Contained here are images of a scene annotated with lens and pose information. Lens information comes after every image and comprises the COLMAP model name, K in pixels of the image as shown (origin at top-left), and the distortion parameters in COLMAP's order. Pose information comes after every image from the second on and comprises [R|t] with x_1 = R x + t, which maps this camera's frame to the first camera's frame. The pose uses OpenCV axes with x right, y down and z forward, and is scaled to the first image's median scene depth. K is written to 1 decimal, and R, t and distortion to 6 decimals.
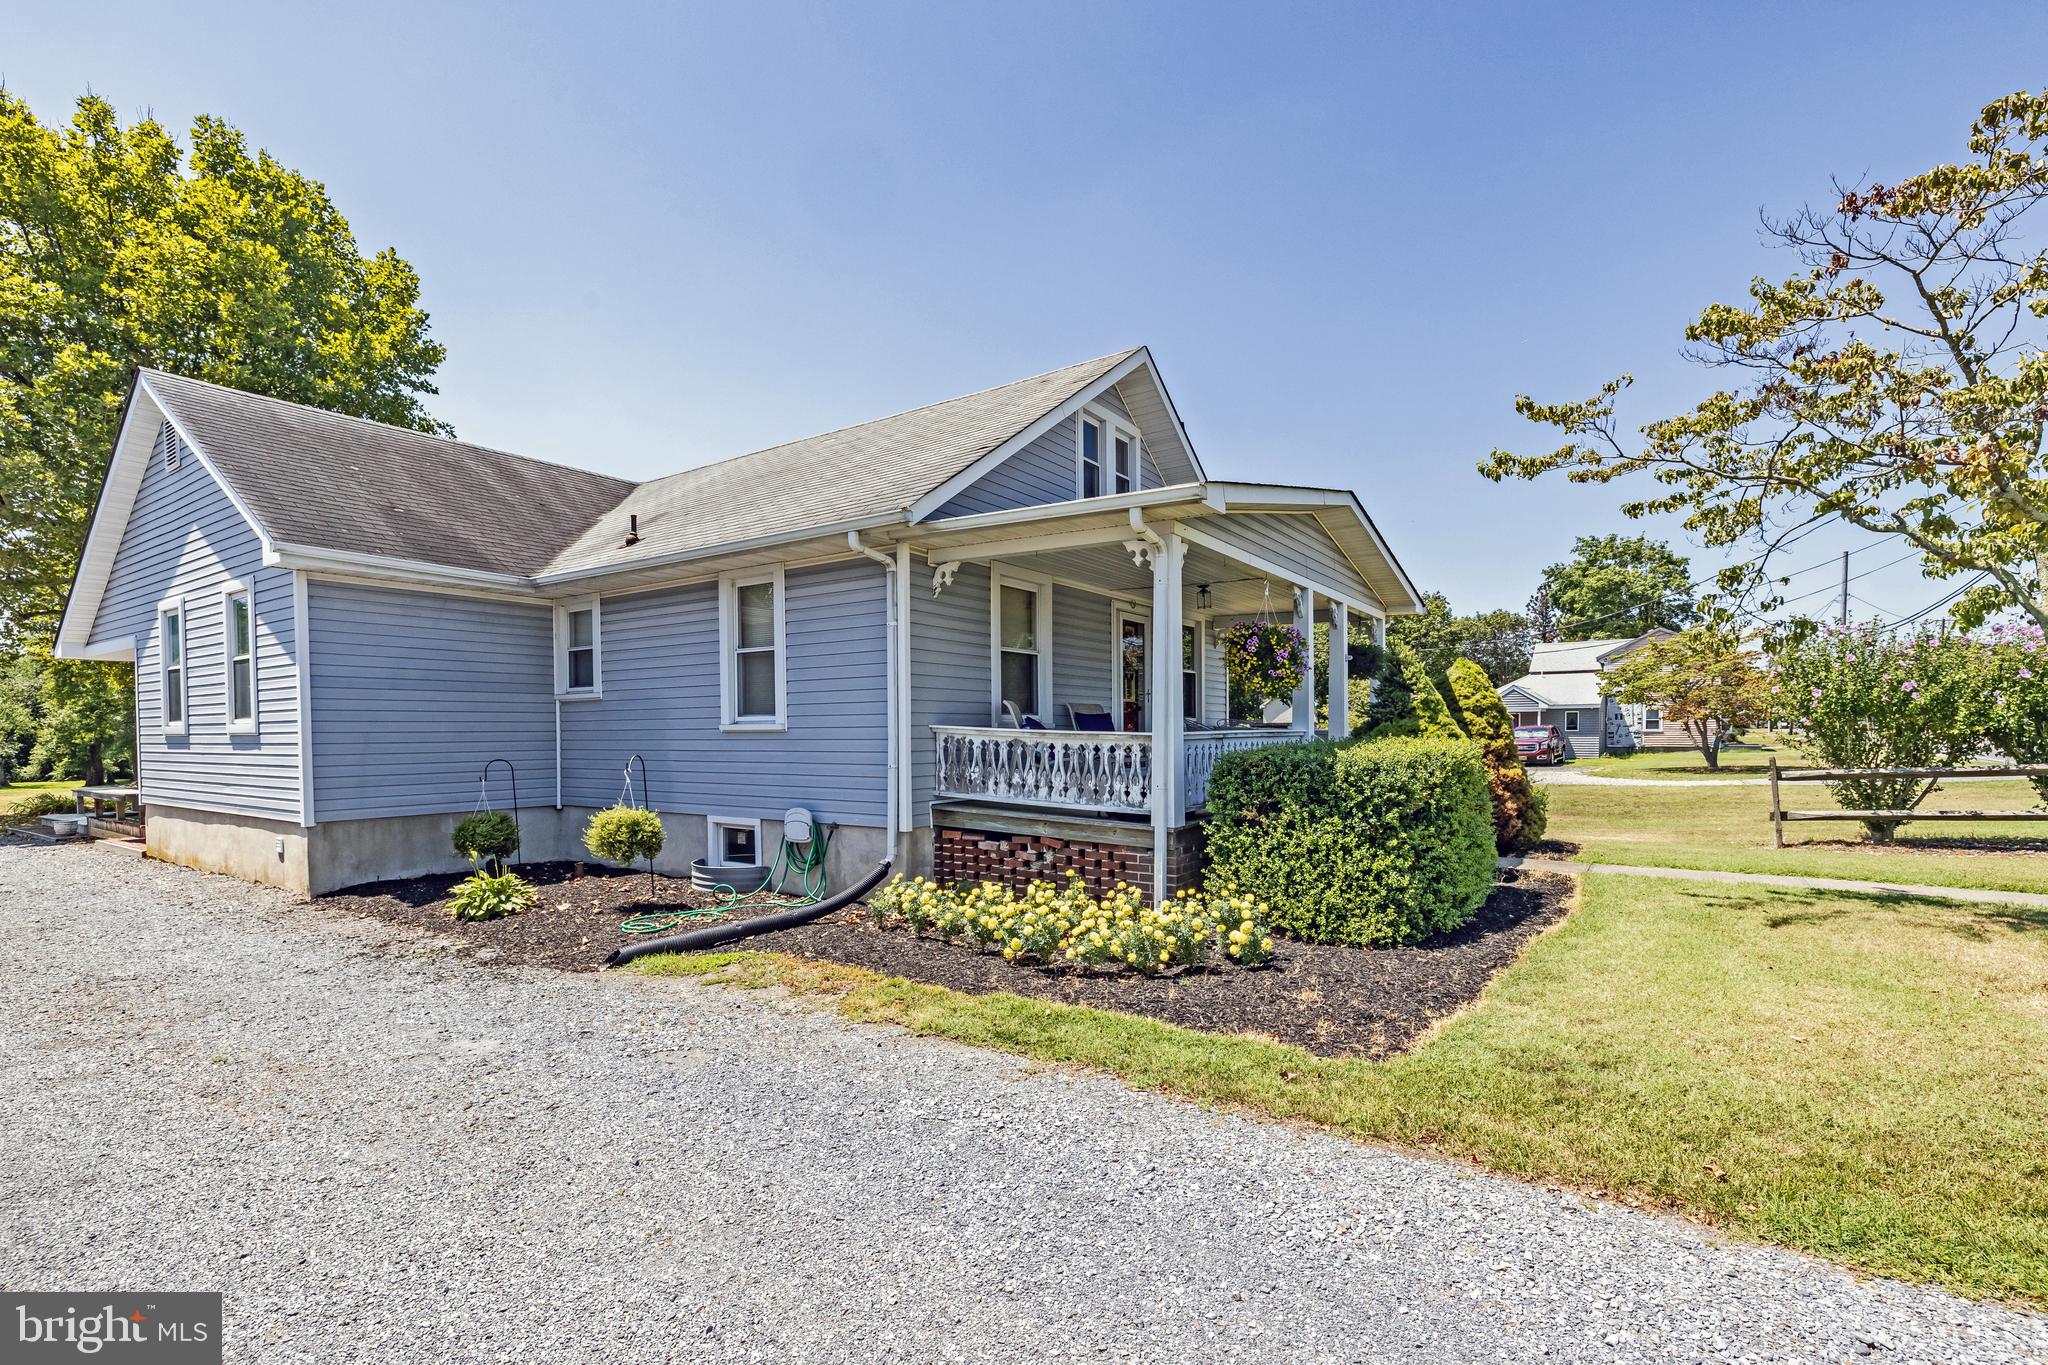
lens RADIAL K [[894.6, 0, 1052.1], [0, 894.6, 766.7], [0, 0, 1]] dist [-0.008674, 0.000645]
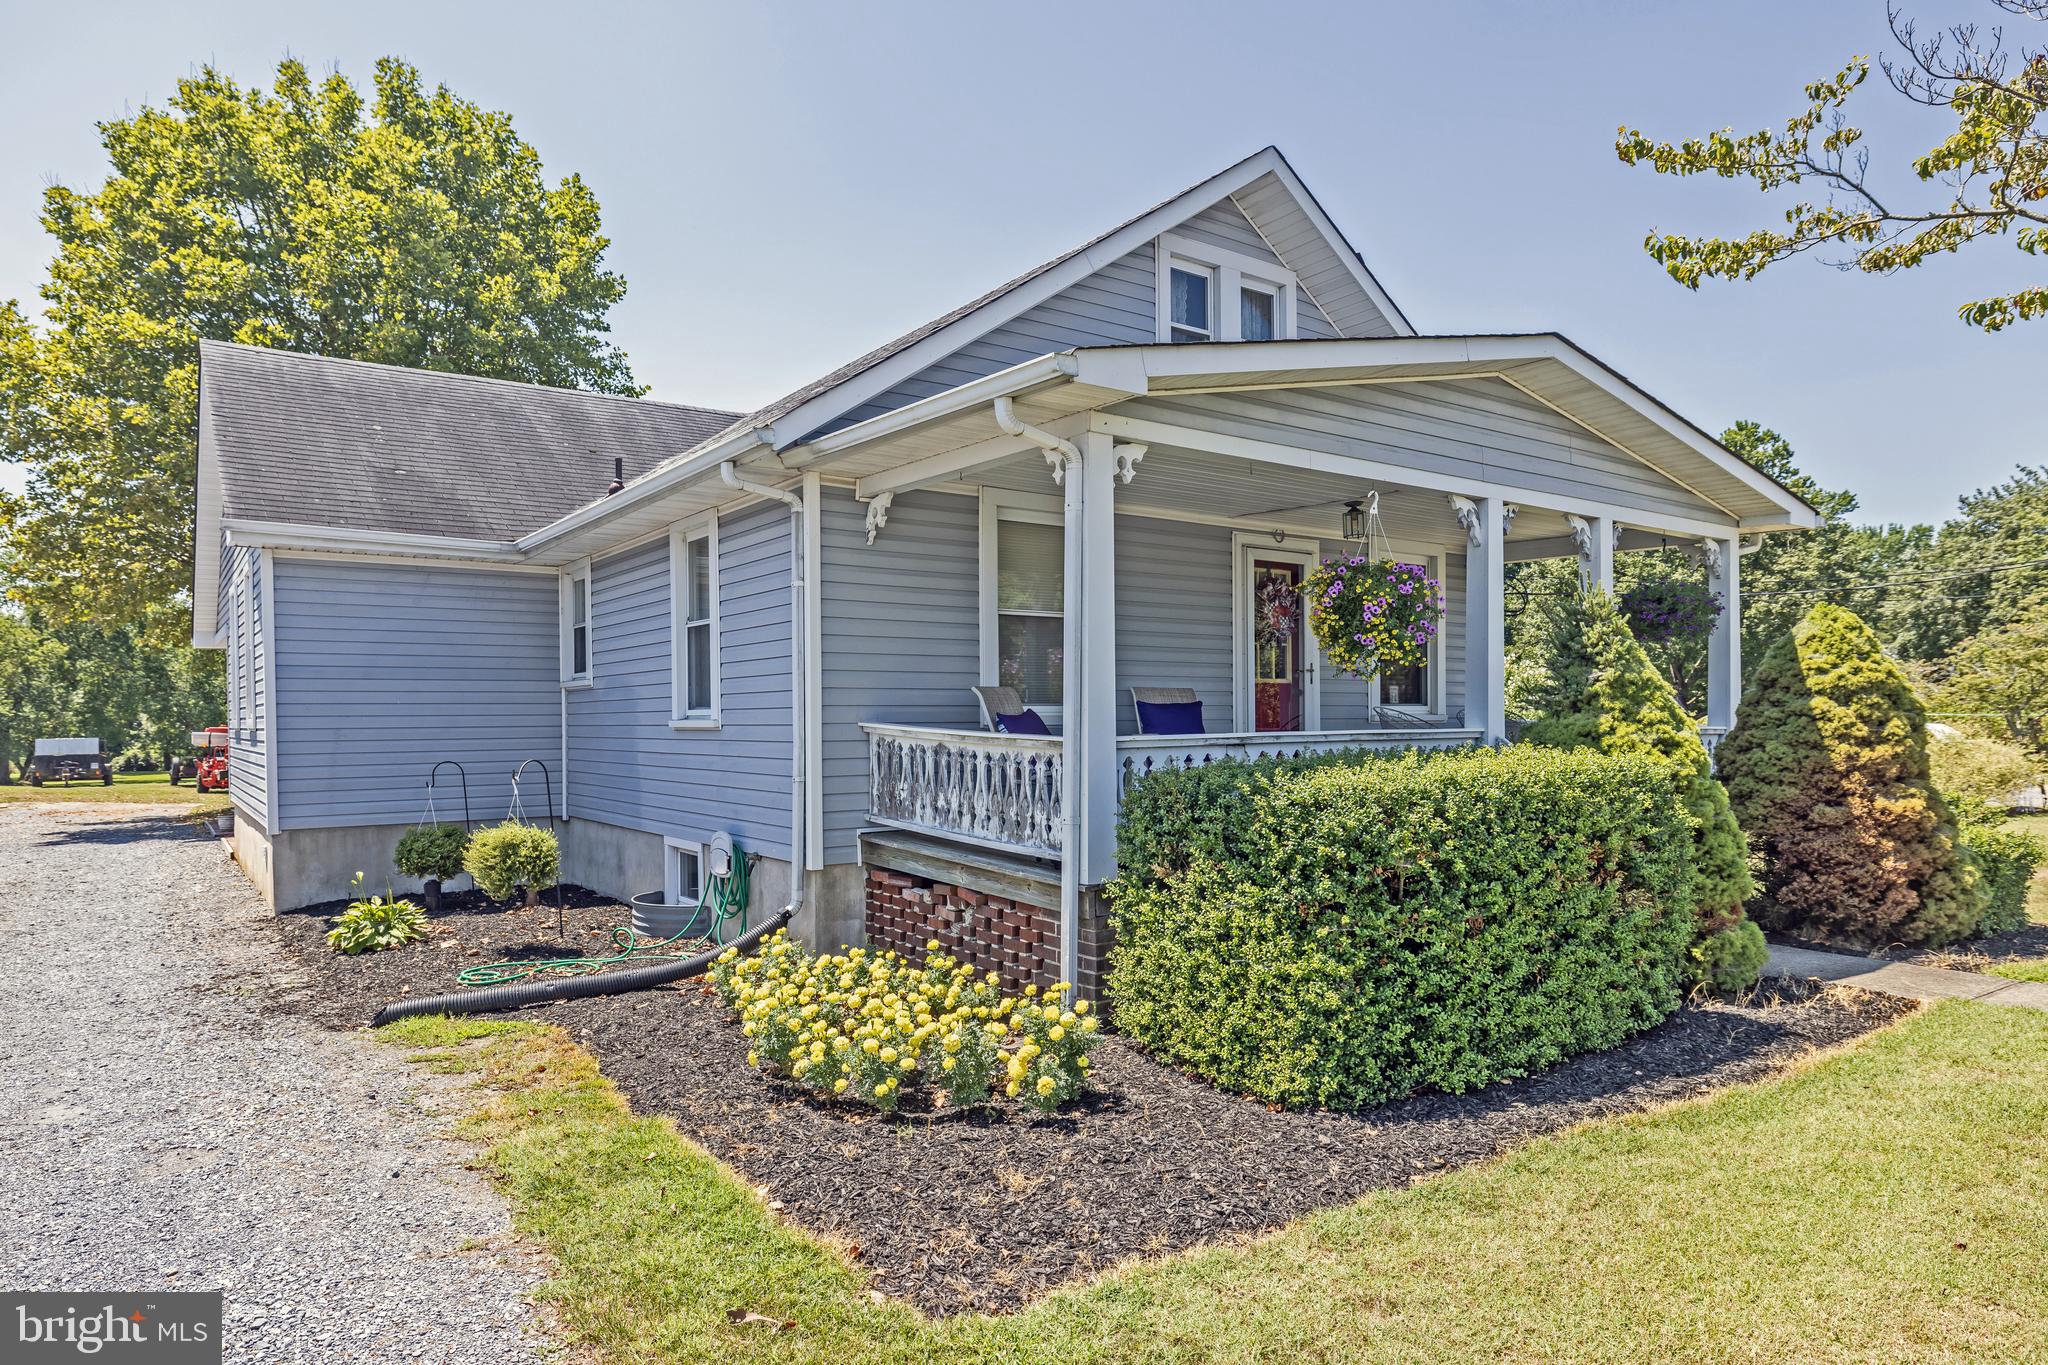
lens RADIAL K [[1234.9, 0, 1063.8], [0, 1234.9, 727.8], [0, 0, 1]] dist [-0.012709, 0.003290]
pose [[0.939273, 0.002605, -0.343161, 0.392032], [-0.013103, 0.999514, -0.028277, -0.018095], [0.342921, 0.031056, 0.938851, 0.139834]]
